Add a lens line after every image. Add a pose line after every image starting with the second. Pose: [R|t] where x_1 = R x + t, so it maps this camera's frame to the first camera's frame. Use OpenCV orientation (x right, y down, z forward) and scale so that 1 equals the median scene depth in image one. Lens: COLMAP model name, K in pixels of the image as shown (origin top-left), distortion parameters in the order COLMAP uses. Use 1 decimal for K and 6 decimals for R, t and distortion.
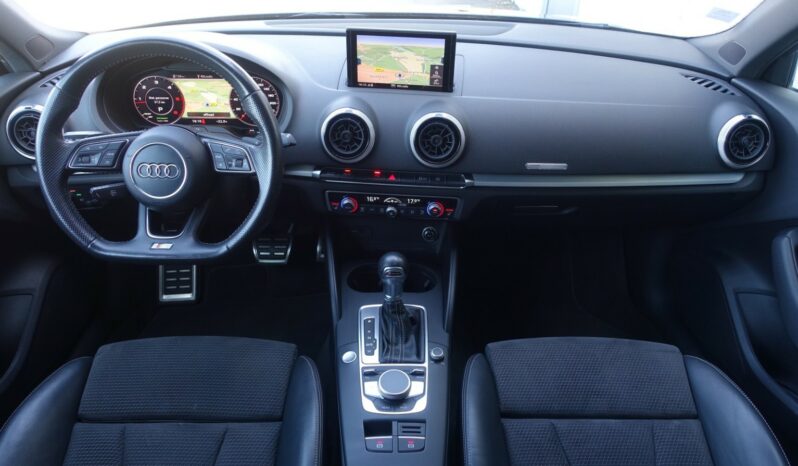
lens RADIAL K [[545.2, 0, 394.4], [0, 545.2, 229.9], [0, 0, 1]] dist [0.002508, -0.012707]
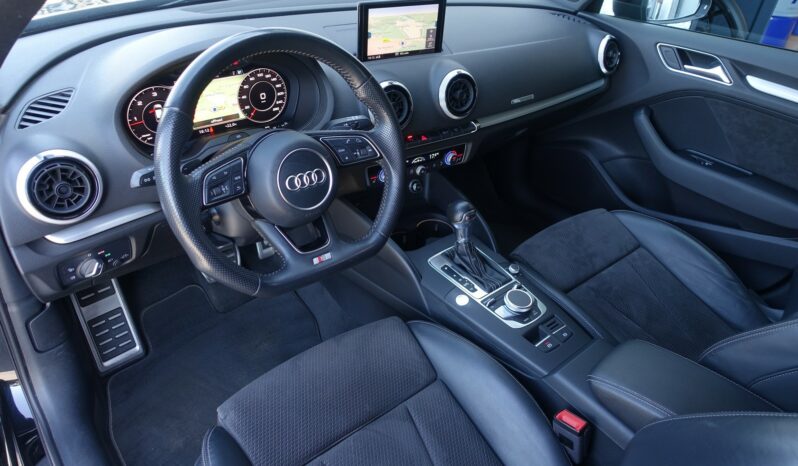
lens RADIAL K [[545.2, 0, 397.6], [0, 545.2, 228.8], [0, 0, 1]] dist [0.002508, -0.012707]
pose [[0.786177, -0.320676, 0.528293, -0.702870], [0.287253, 0.946499, 0.147054, -0.102739], [-0.547185, 0.036143, 0.836231, 0.129842]]
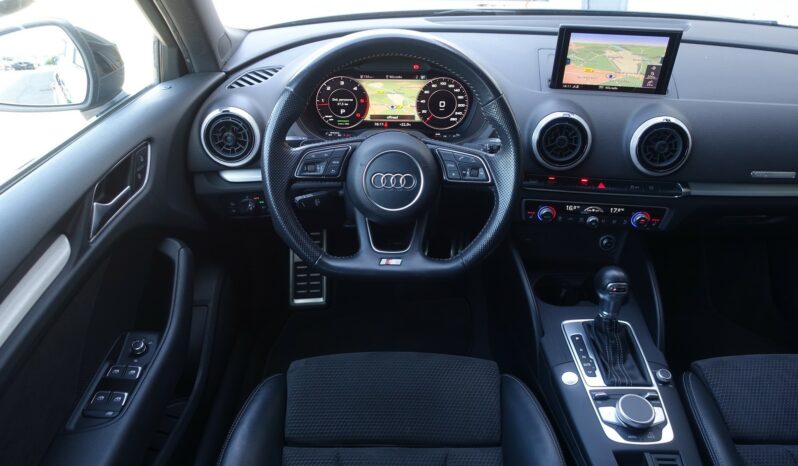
lens RADIAL K [[545.2, 0, 399.1], [0, 545.2, 227.4], [0, 0, 1]] dist [0.002508, -0.012707]
pose [[0.999854, 0.004483, -0.016512, -0.348514], [-0.004341, 0.999953, 0.008623, -0.031686], [0.016550, -0.008551, 0.999826, 0.058847]]
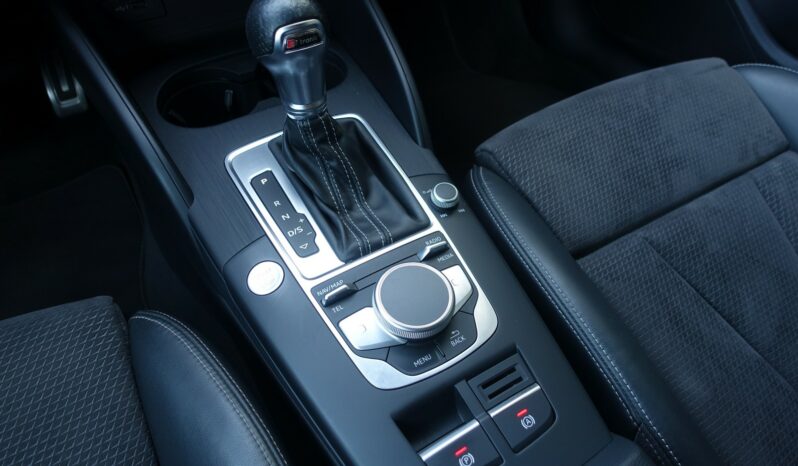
lens RADIAL K [[545.2, 0, 397.6], [0, 545.2, 232.9], [0, 0, 1]] dist [0.002508, -0.012707]
pose [[0.870752, -0.368801, 0.325232, -0.112303], [0.248584, 0.900829, 0.355967, 0.079903], [-0.424260, -0.229112, 0.876077, 0.588088]]
